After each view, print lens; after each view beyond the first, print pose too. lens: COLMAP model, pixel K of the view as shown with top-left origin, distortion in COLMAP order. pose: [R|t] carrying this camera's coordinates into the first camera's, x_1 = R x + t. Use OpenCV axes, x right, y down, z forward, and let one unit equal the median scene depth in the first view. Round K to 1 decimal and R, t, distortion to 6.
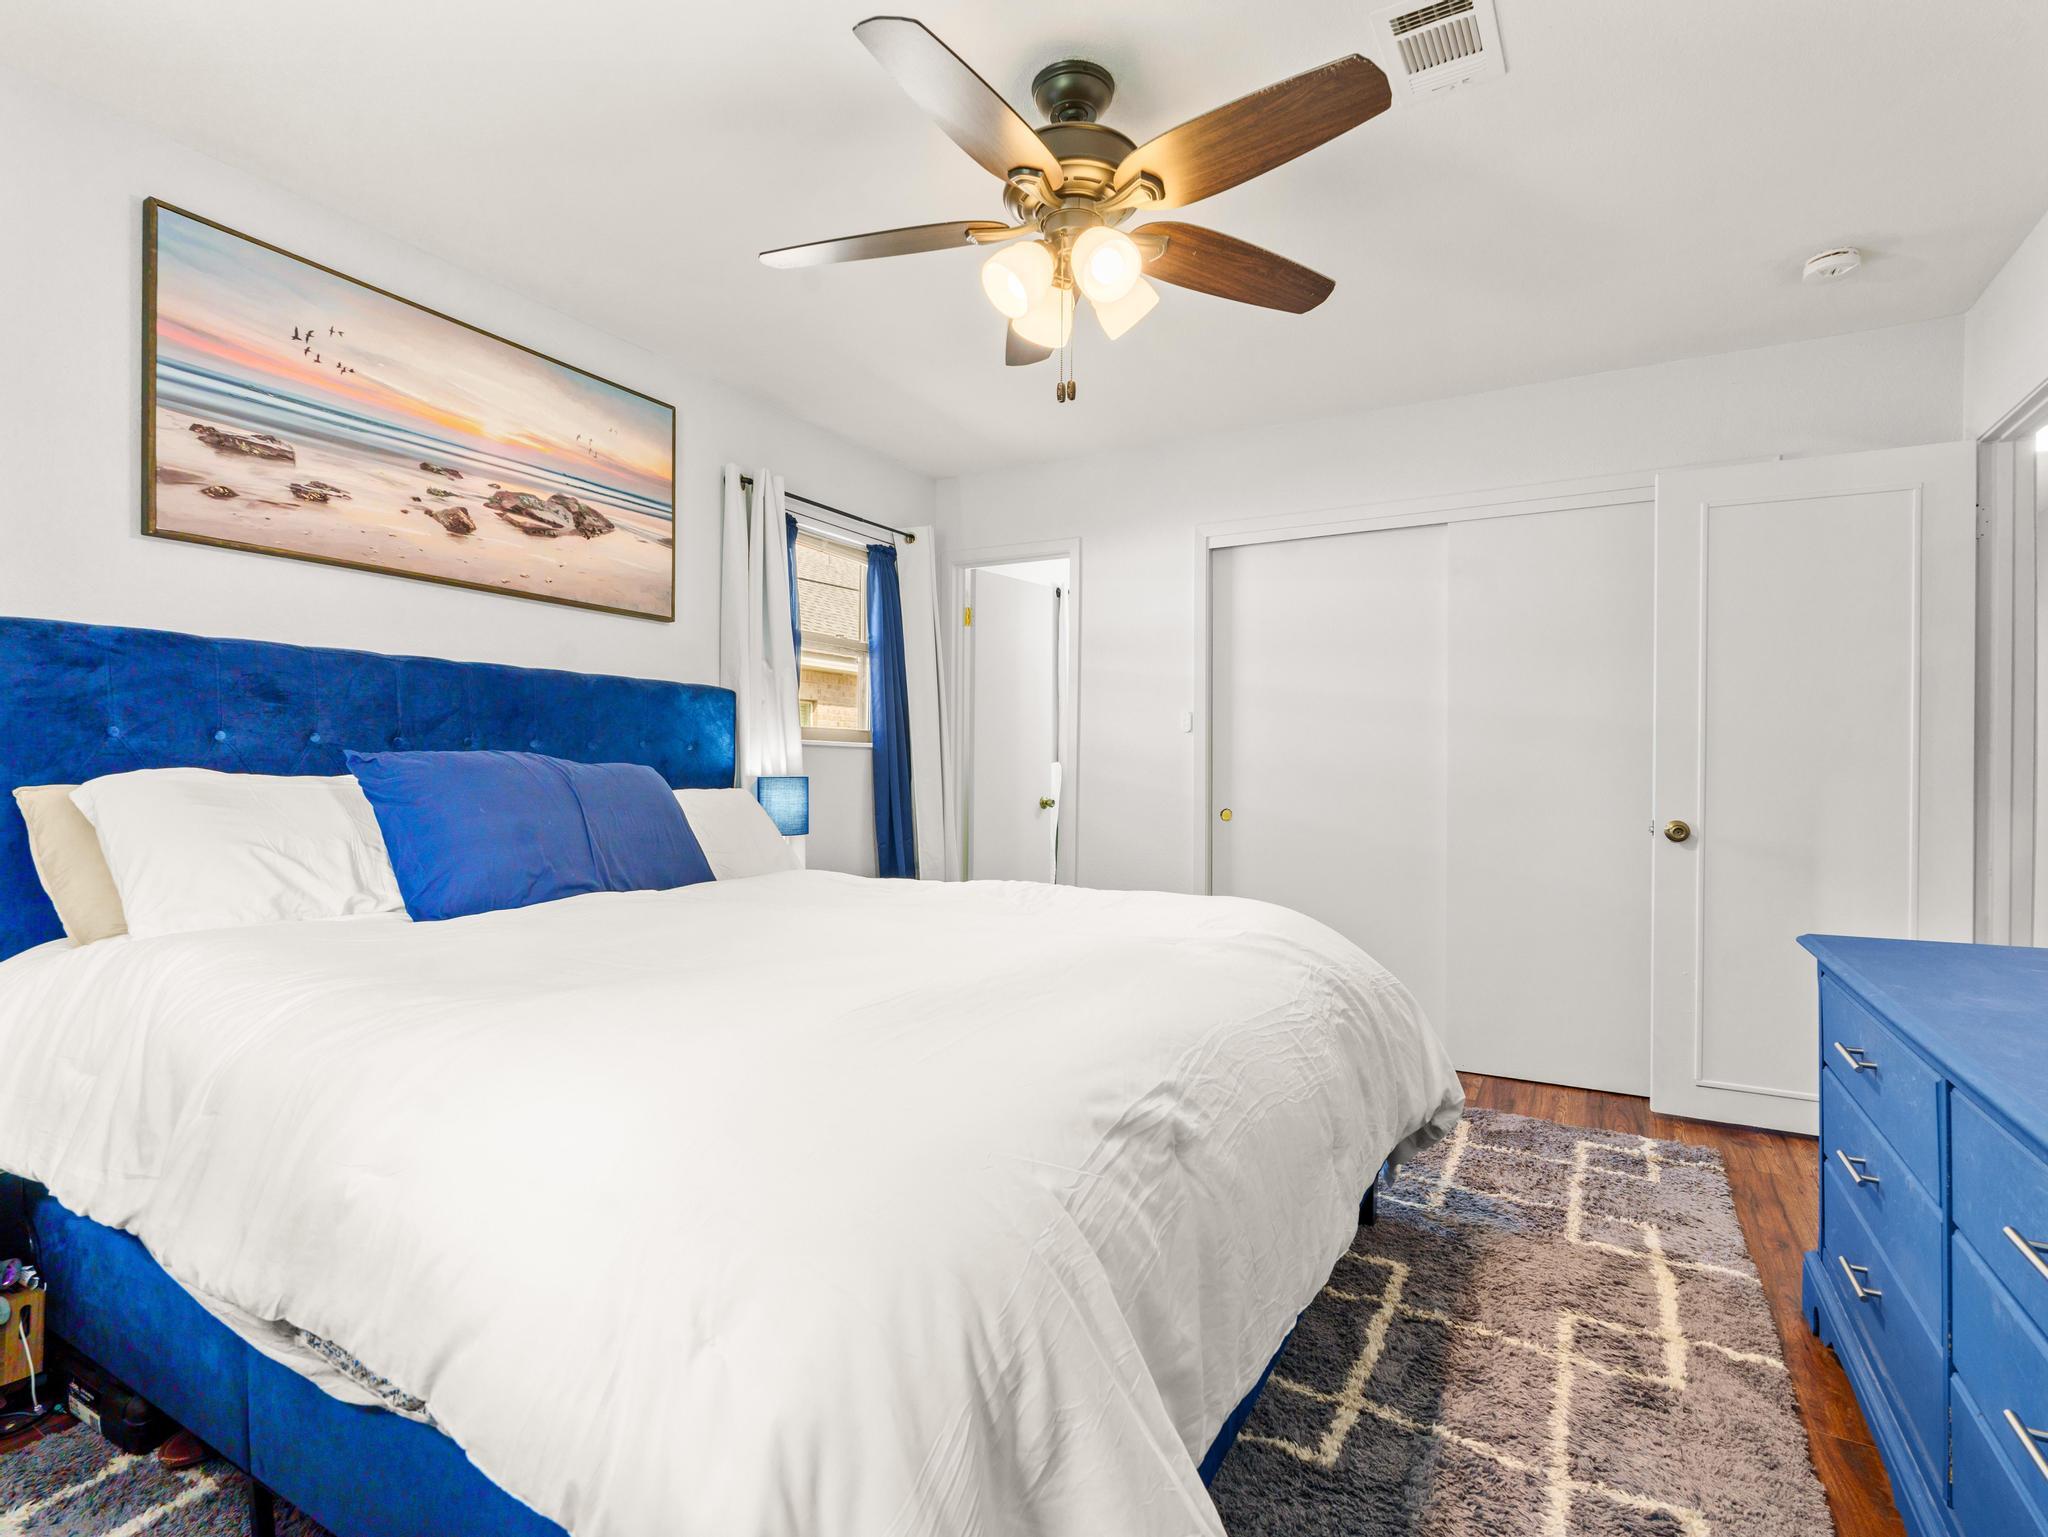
lens RADIAL K [[1011.4, 0, 1032.6], [0, 1011.4, 772.2], [0, 0, 1]] dist [-0.007215, 0.000285]
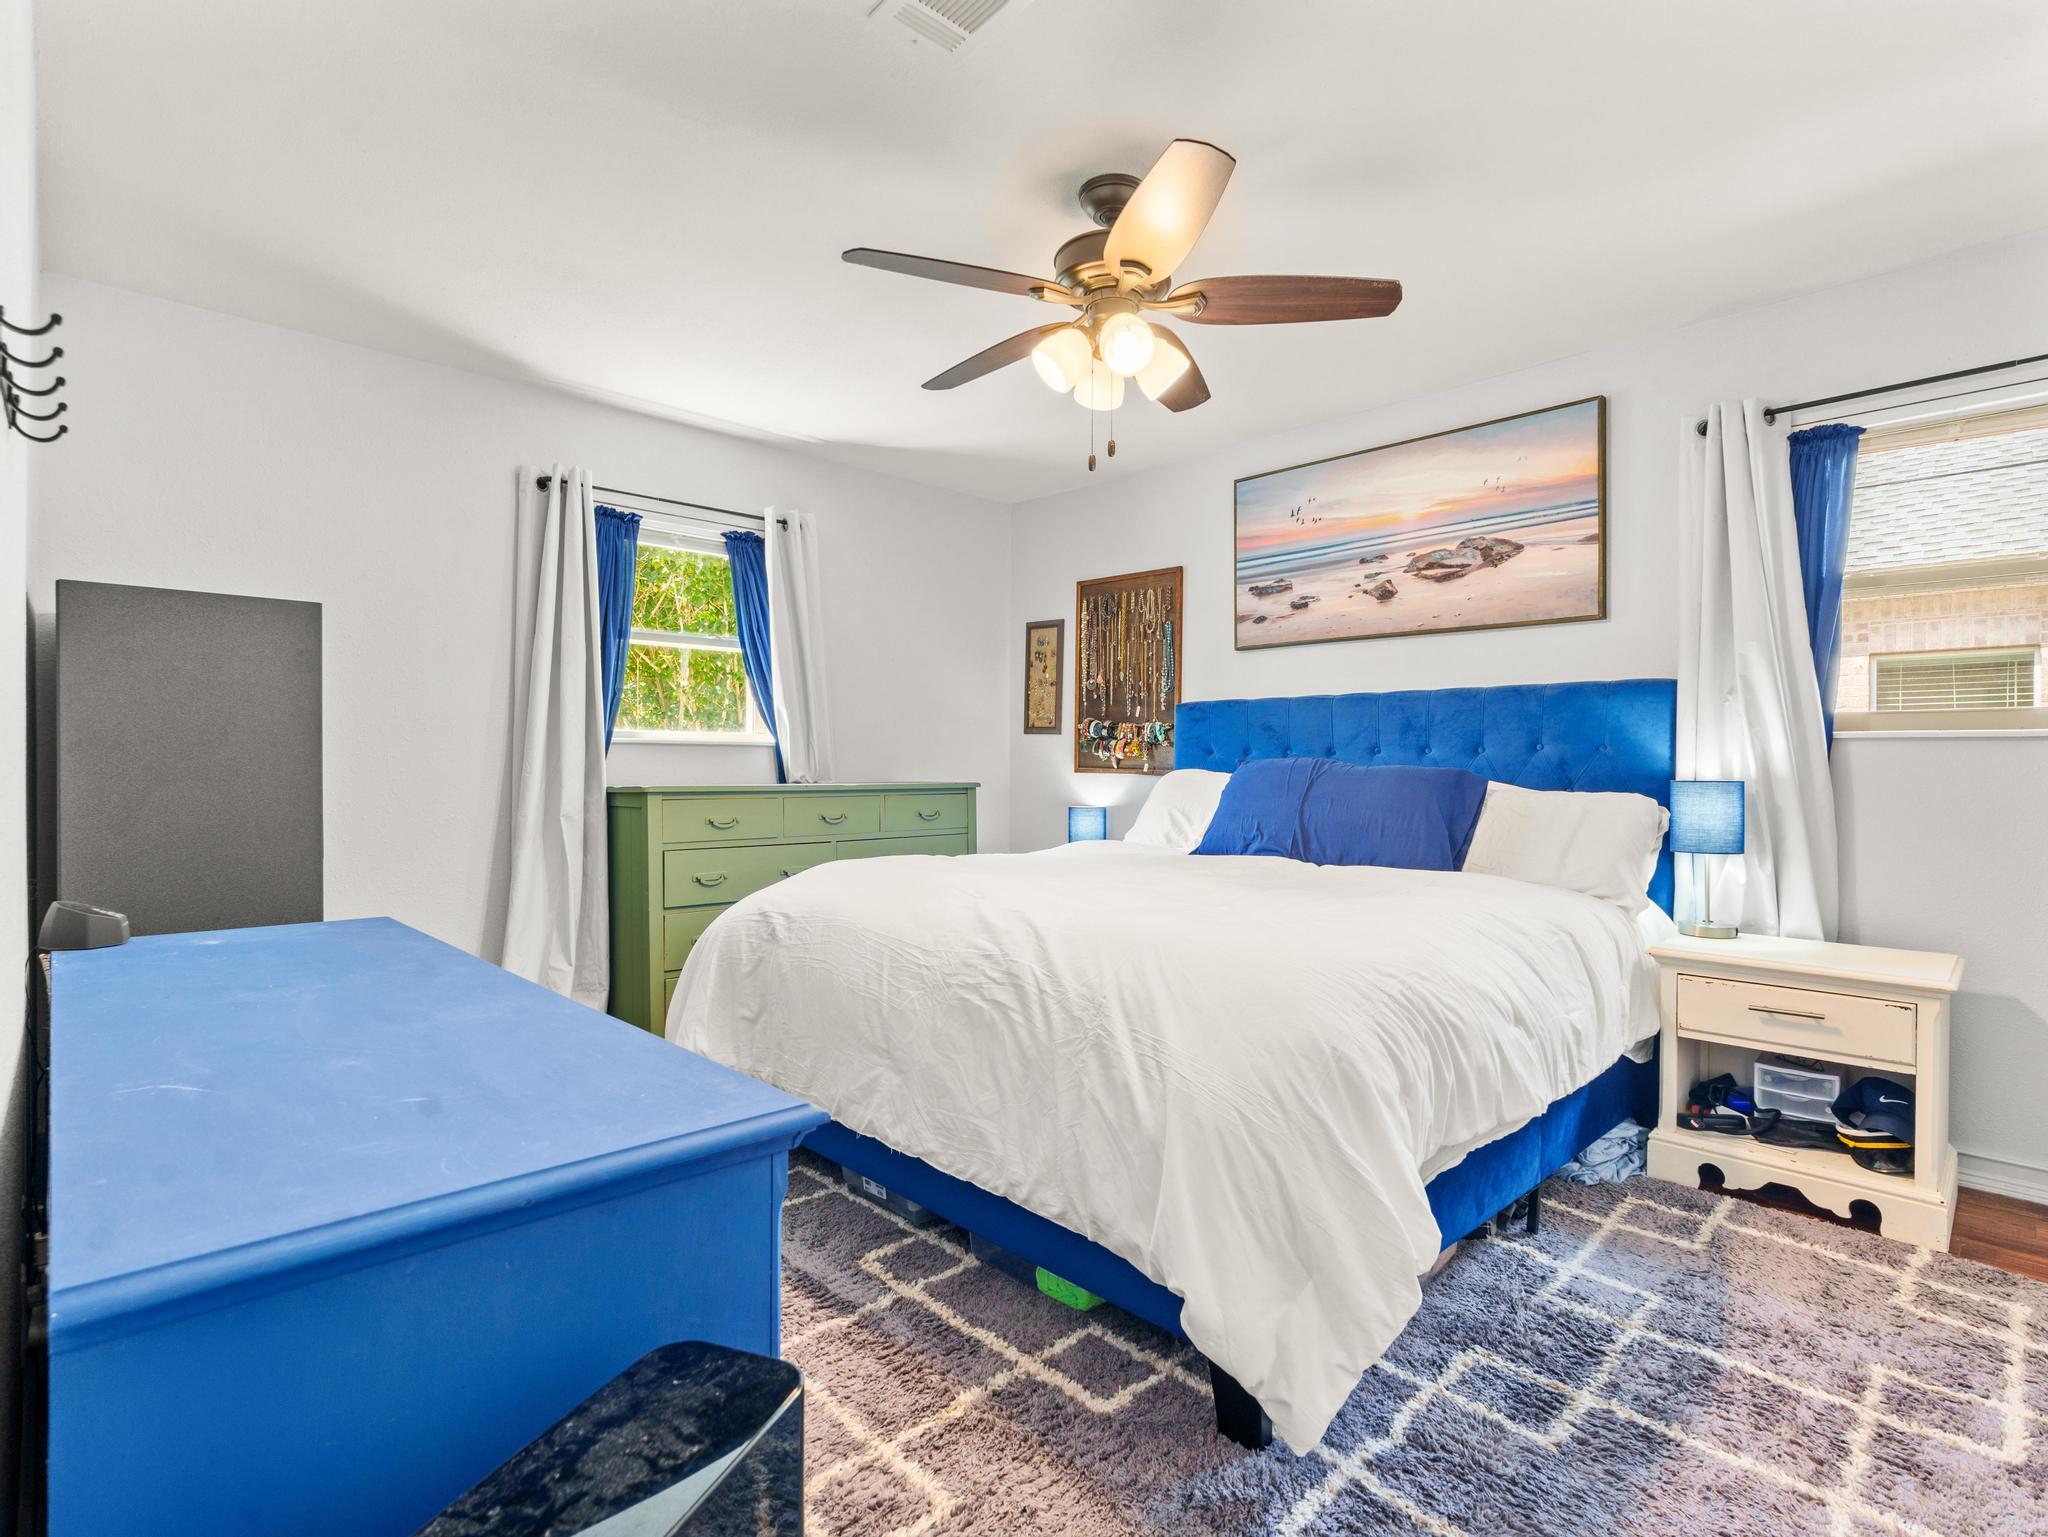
lens RADIAL K [[1011.4, 0, 1031.2], [0, 1011.4, 771.7], [0, 0, 1]] dist [-0.007215, 0.000285]
pose [[-0.280257, -0.002769, -0.959921, 0.904531], [-0.006804, 0.999976, -0.000898, 0.003814], [0.959901, 0.006279, -0.280269, 0.933538]]
